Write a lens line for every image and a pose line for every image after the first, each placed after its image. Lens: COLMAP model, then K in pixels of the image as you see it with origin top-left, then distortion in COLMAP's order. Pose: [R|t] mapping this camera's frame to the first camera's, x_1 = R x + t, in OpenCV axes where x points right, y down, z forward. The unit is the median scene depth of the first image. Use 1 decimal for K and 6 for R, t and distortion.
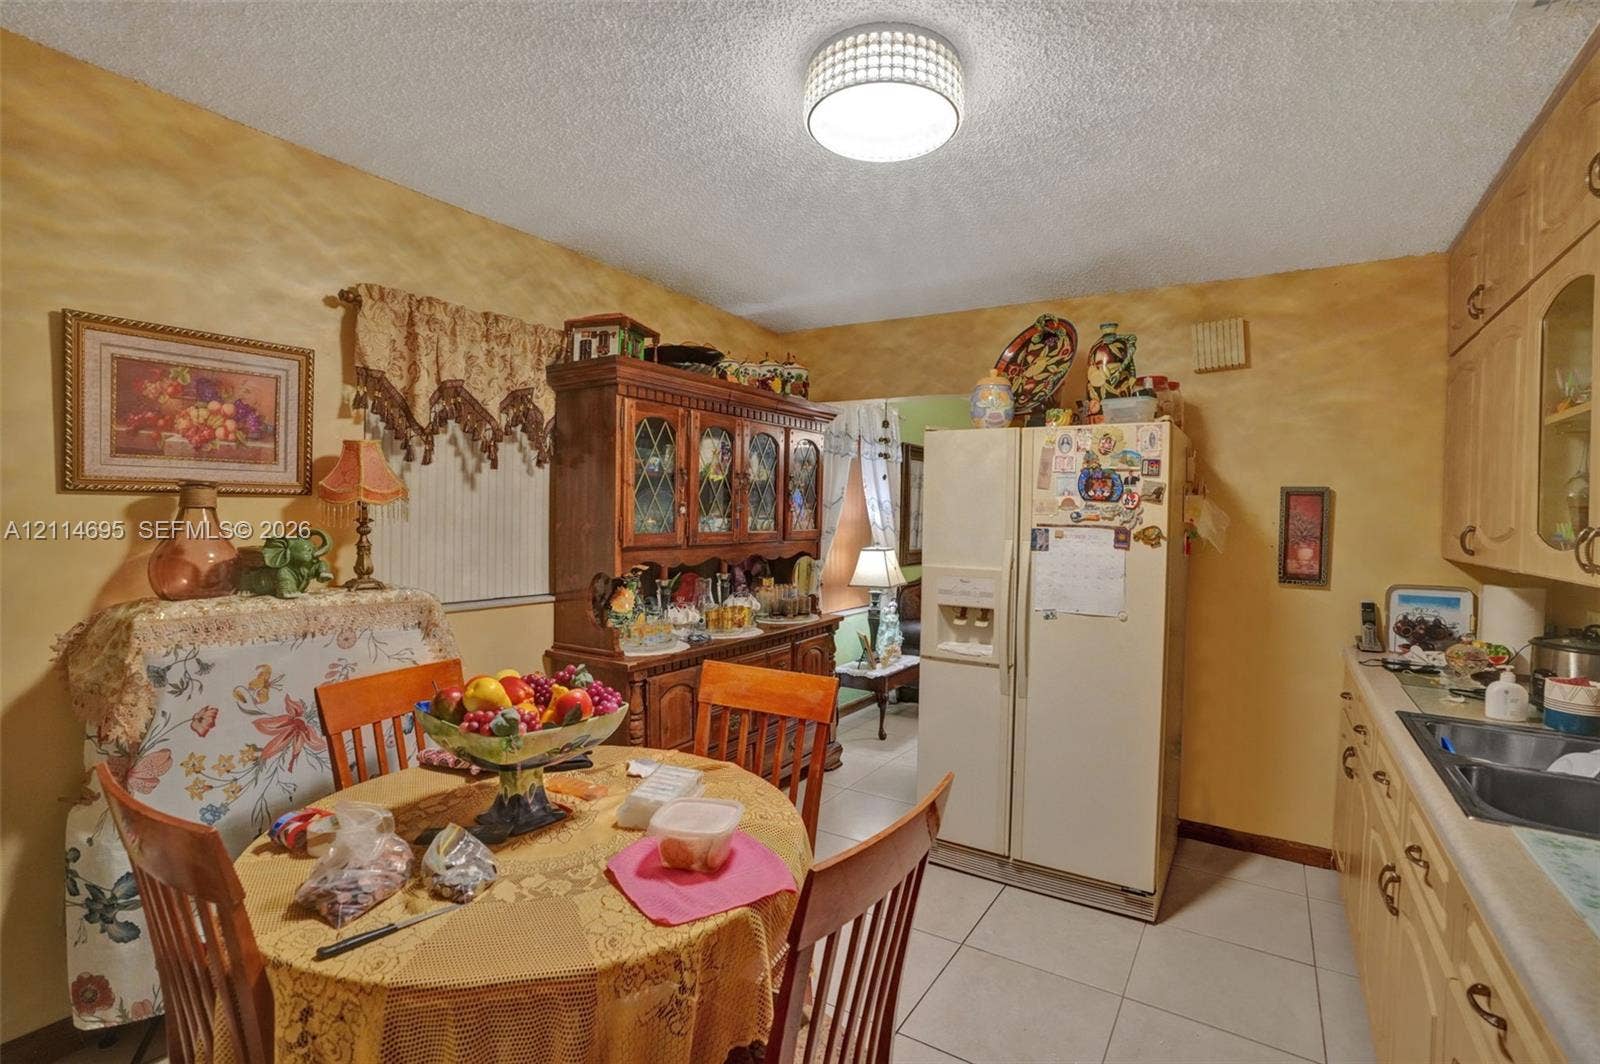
lens RADIAL K [[741.3, 0, 802.0], [0, 741.3, 524.1], [0, 0, 1]] dist [-0.017671, 0.000364]
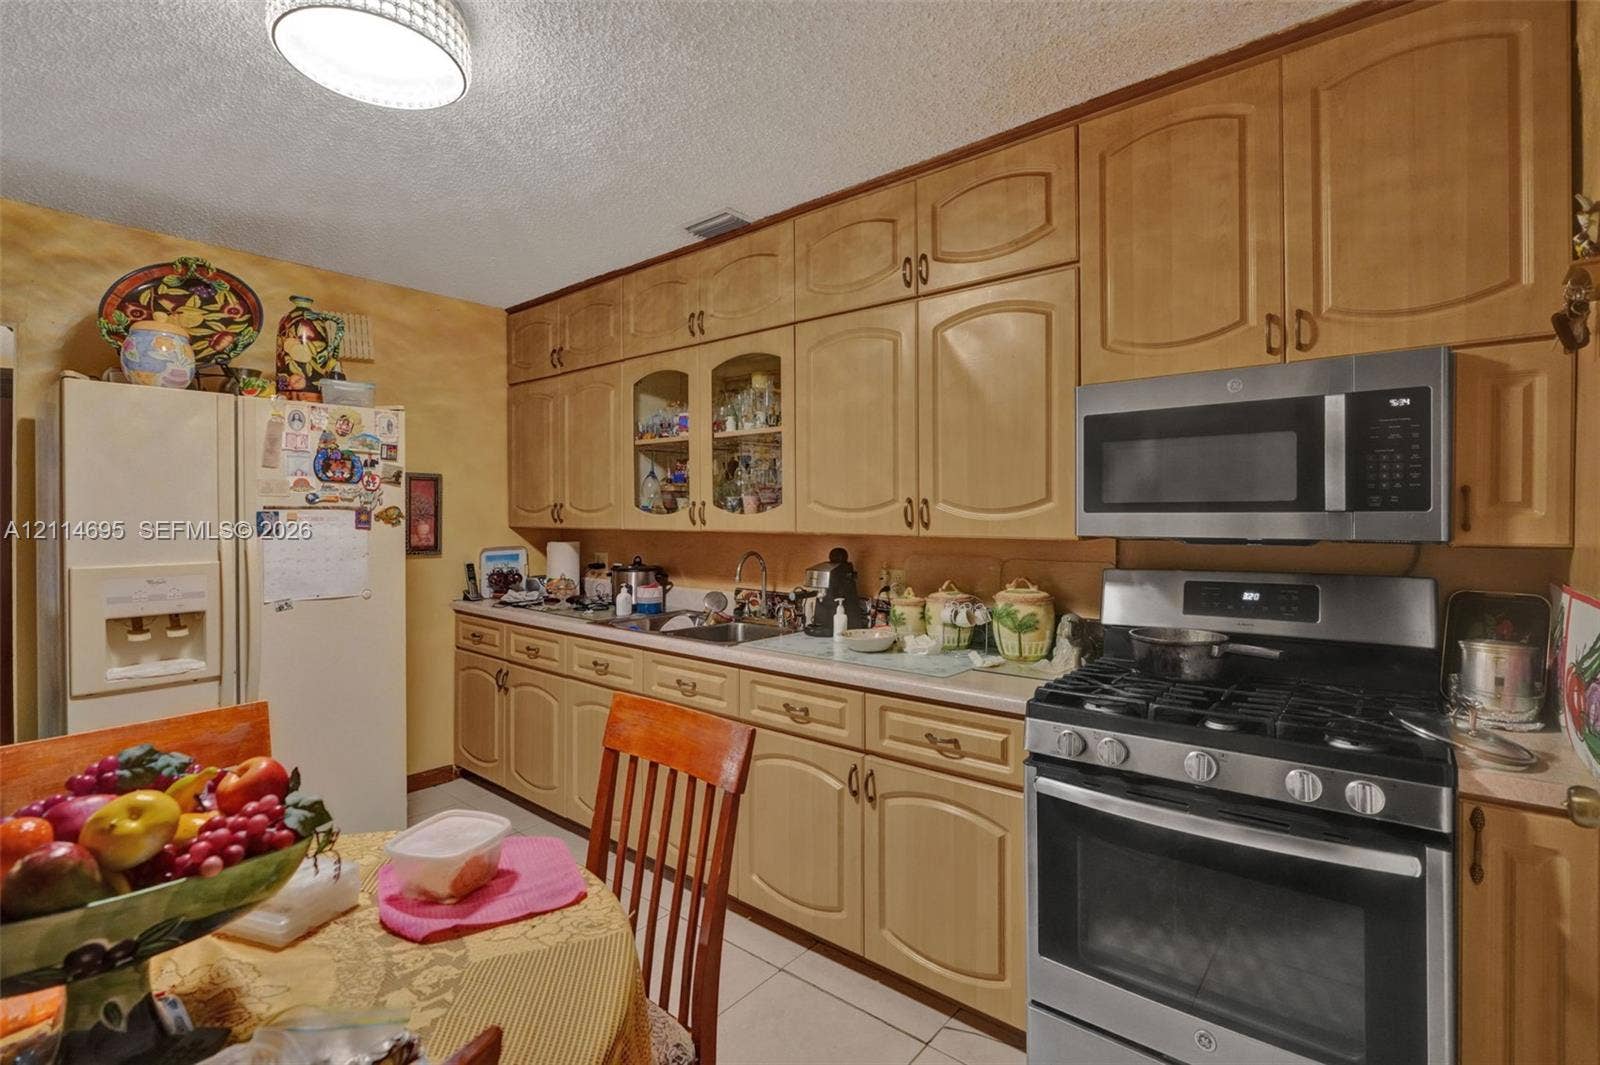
lens RADIAL K [[741.3, 0, 804.1], [0, 741.3, 525.9], [0, 0, 1]] dist [-0.017671, 0.000364]
pose [[0.146062, -0.038444, 0.988528, -0.466837], [0.014731, 0.999218, 0.036683, 0.000269], [-0.989166, 0.009204, 0.146514, 0.230697]]
